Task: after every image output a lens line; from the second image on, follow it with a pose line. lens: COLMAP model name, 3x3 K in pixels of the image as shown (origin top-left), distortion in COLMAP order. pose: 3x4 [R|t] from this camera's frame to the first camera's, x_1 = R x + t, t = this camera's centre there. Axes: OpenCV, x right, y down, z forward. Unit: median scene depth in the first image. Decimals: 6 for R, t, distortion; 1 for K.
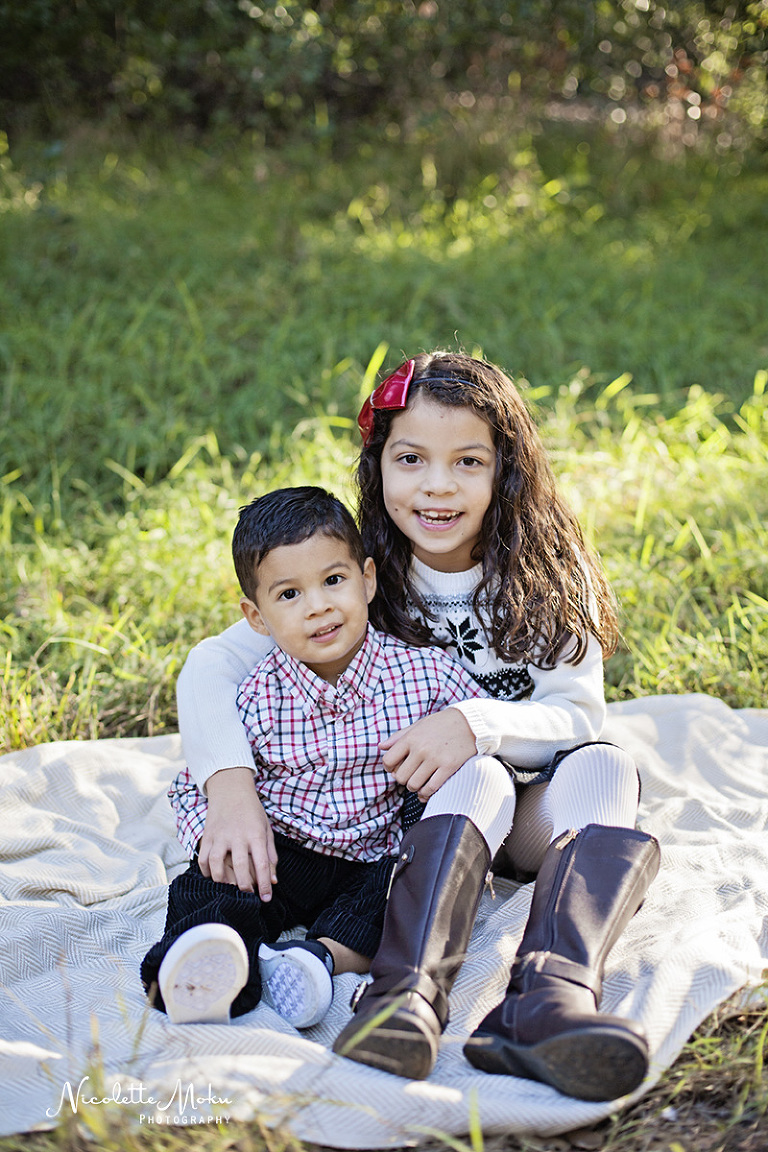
lens RADIAL K [[1650.3, 0, 384.0], [0, 1650.3, 576.0], [0, 0, 1]] dist [-0.015769, -0.028750]
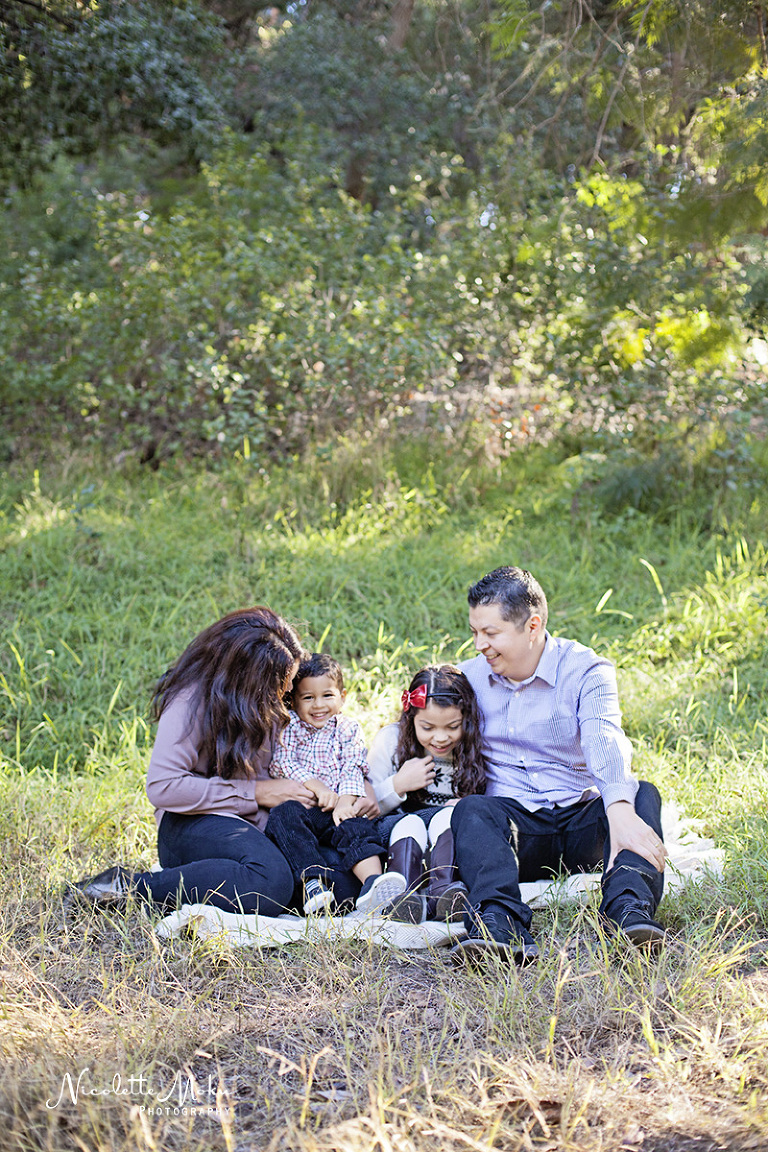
lens RADIAL K [[1650.3, 0, 384.0], [0, 1650.3, 576.0], [0, 0, 1]] dist [-0.015769, -0.028750]
pose [[0.994339, -0.014642, 0.105245, -0.084292], [0.027814, 0.991792, -0.124801, 0.012013], [-0.102554, 0.127021, 0.986584, -0.451854]]
